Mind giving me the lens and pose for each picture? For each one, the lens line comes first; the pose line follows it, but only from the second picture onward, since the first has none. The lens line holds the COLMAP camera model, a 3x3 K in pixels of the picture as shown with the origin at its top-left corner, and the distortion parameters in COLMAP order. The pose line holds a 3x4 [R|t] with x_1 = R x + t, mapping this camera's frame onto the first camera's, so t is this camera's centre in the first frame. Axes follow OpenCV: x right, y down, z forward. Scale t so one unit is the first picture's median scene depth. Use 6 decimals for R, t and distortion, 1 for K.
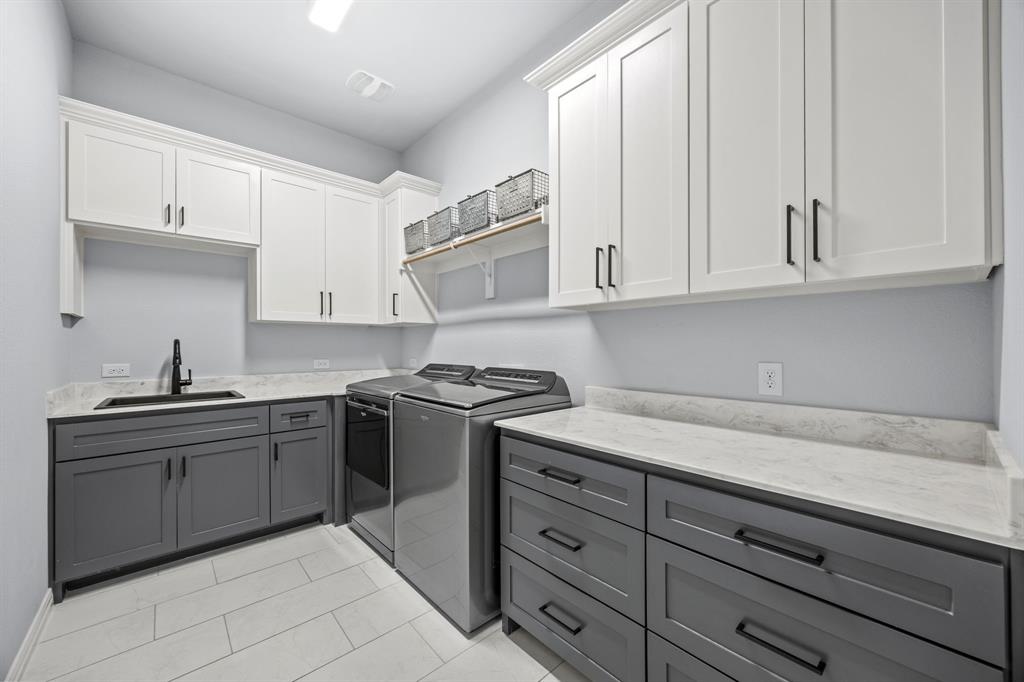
lens RADIAL K [[400.0, 0, 515.4], [0, 400.0, 342.1], [0, 0, 1]] dist [-0.017401, -0.000582]
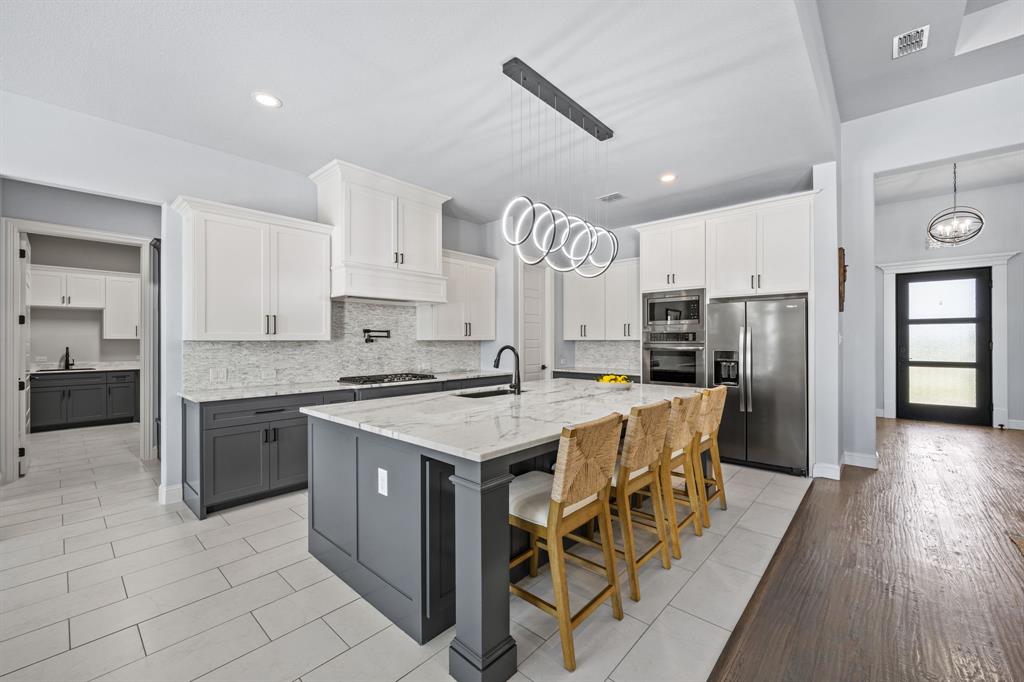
lens RADIAL K [[400.0, 0, 506.2], [0, 400.0, 342.0], [0, 0, 1]] dist [-0.017401, -0.000582]
pose [[0.992591, -0.000230, 0.121507, 1.618093], [0.000465, 0.999998, -0.001903, -0.032634], [-0.121506, 0.001945, 0.992589, -1.815343]]
